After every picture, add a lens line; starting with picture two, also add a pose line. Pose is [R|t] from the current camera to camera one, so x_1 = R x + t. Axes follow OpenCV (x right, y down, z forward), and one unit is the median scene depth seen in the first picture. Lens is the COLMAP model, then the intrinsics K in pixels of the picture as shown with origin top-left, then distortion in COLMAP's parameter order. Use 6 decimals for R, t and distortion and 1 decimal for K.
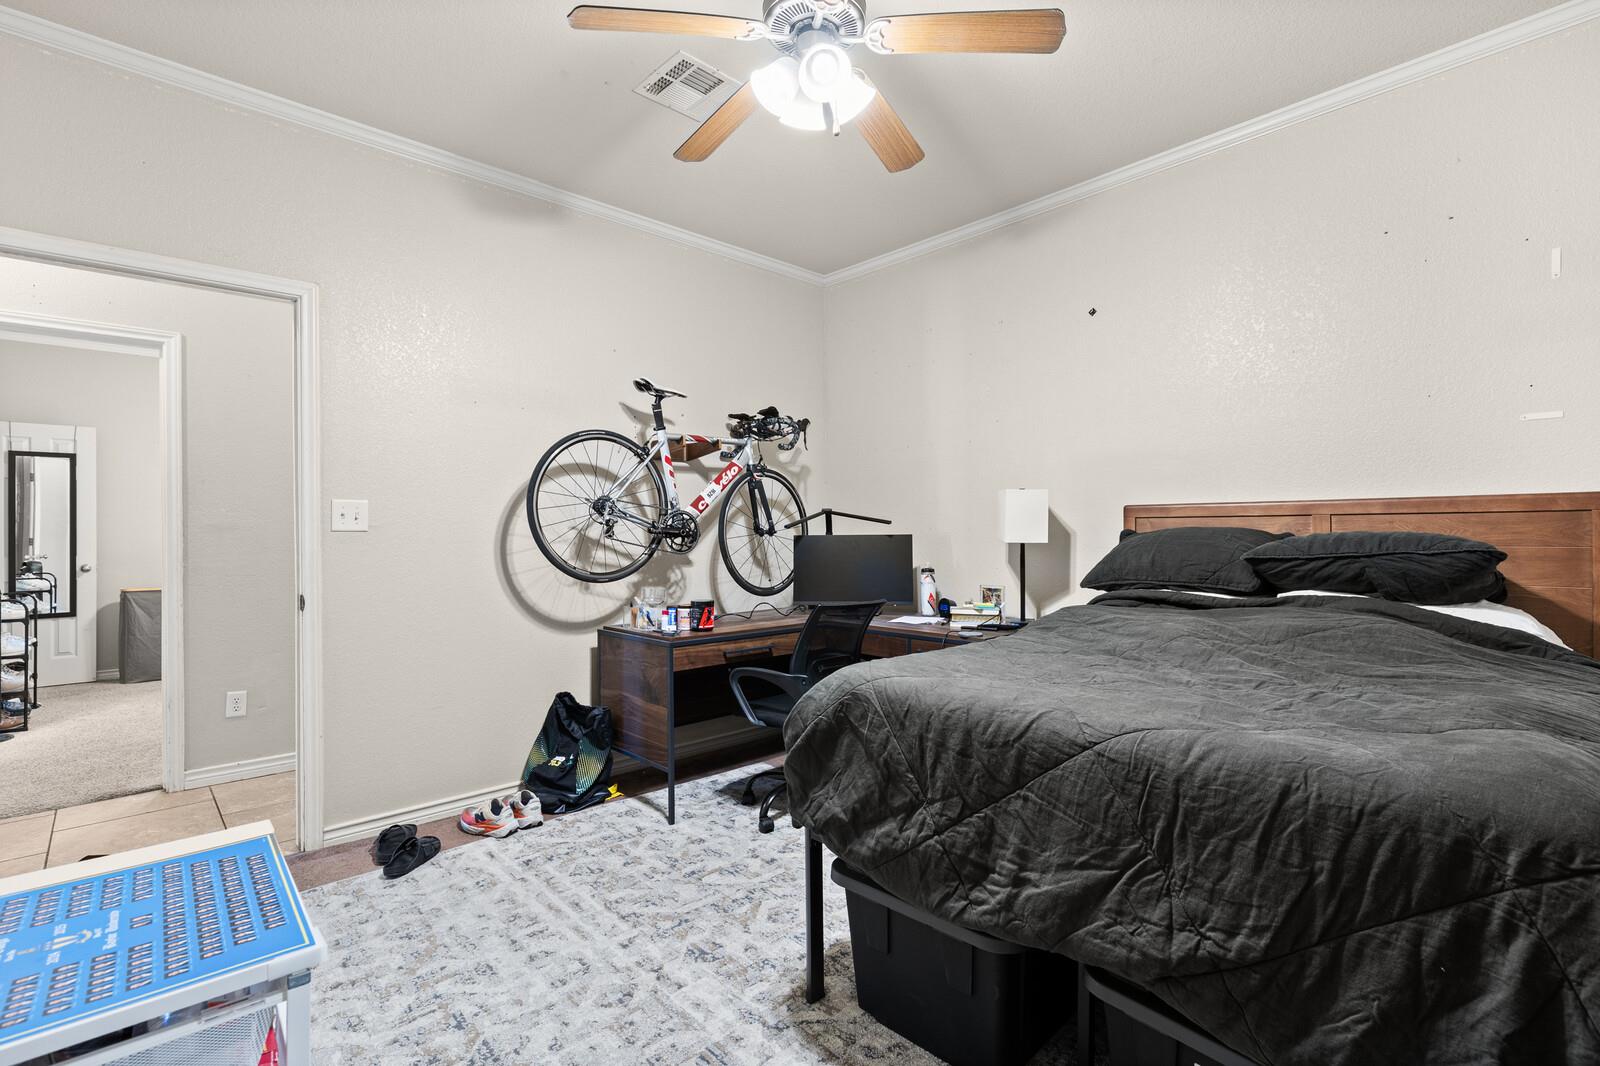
lens RADIAL K [[726.0, 0, 792.4], [0, 726.0, 530.2], [0, 0, 1]] dist [0.007749, -0.001313]
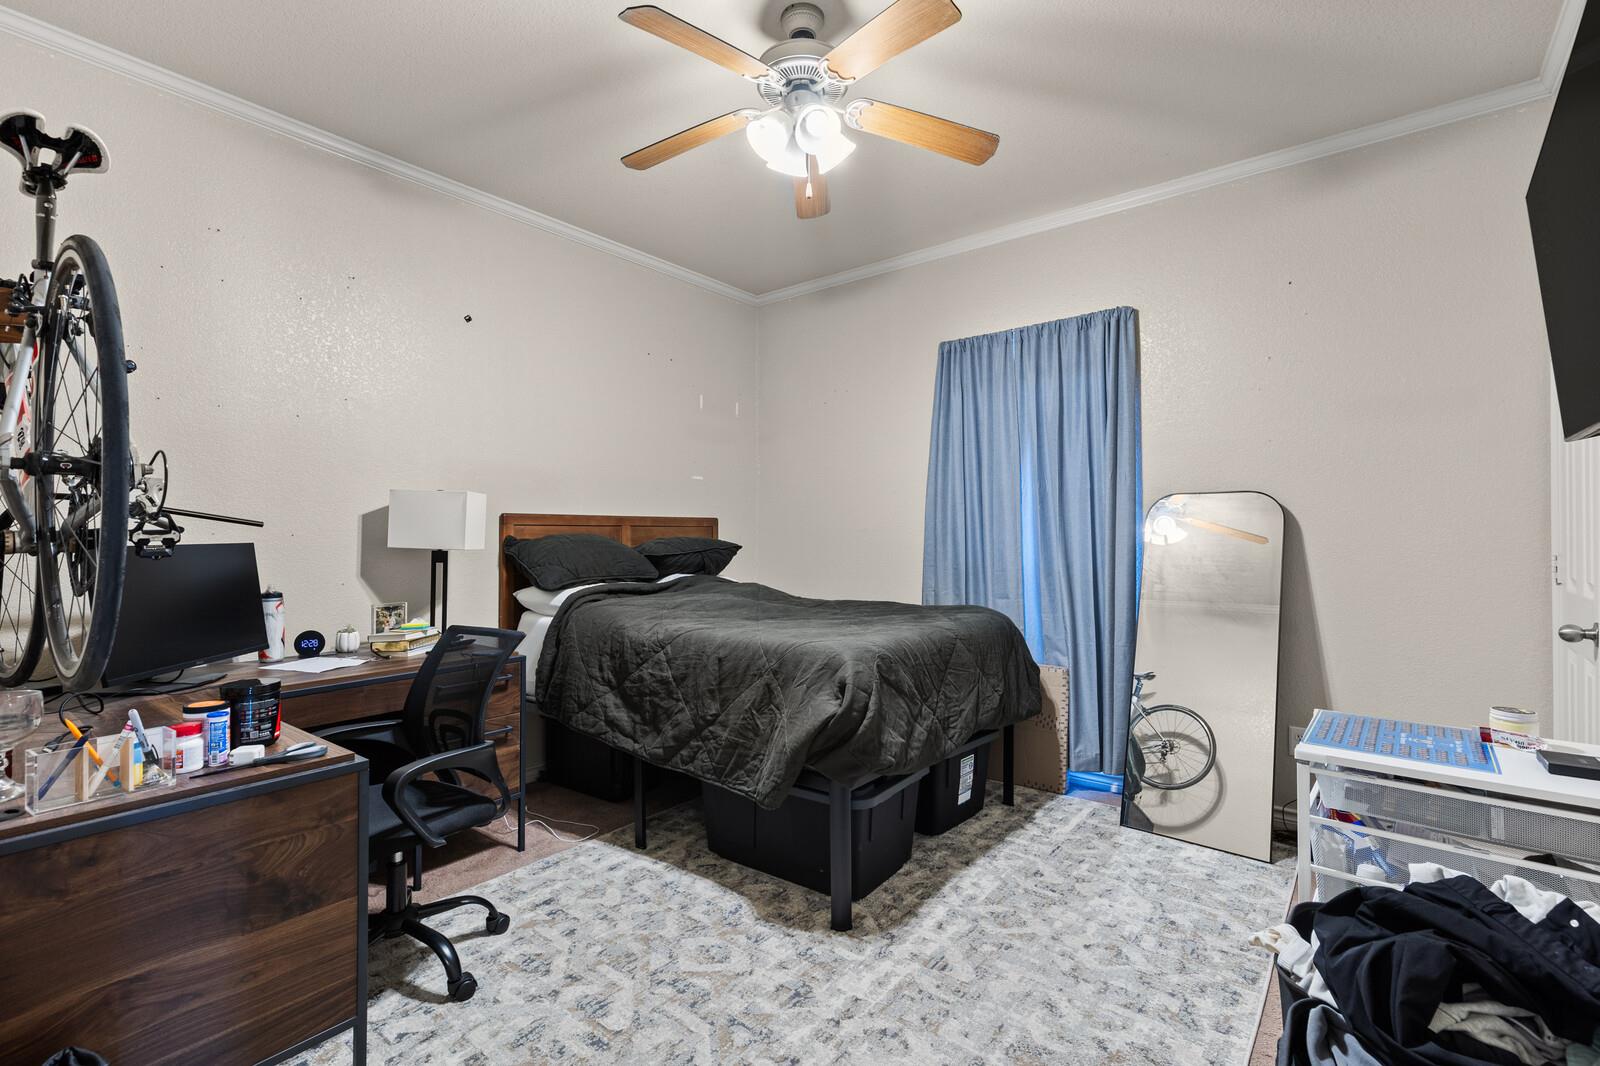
lens RADIAL K [[726.0, 0, 792.6], [0, 726.0, 532.0], [0, 0, 1]] dist [0.007749, -0.001313]
pose [[-0.141472, 0.011300, 0.989878, -0.955632], [0.004731, 0.999931, -0.010739, 0.009087], [-0.989931, 0.003164, -0.141516, 1.048442]]
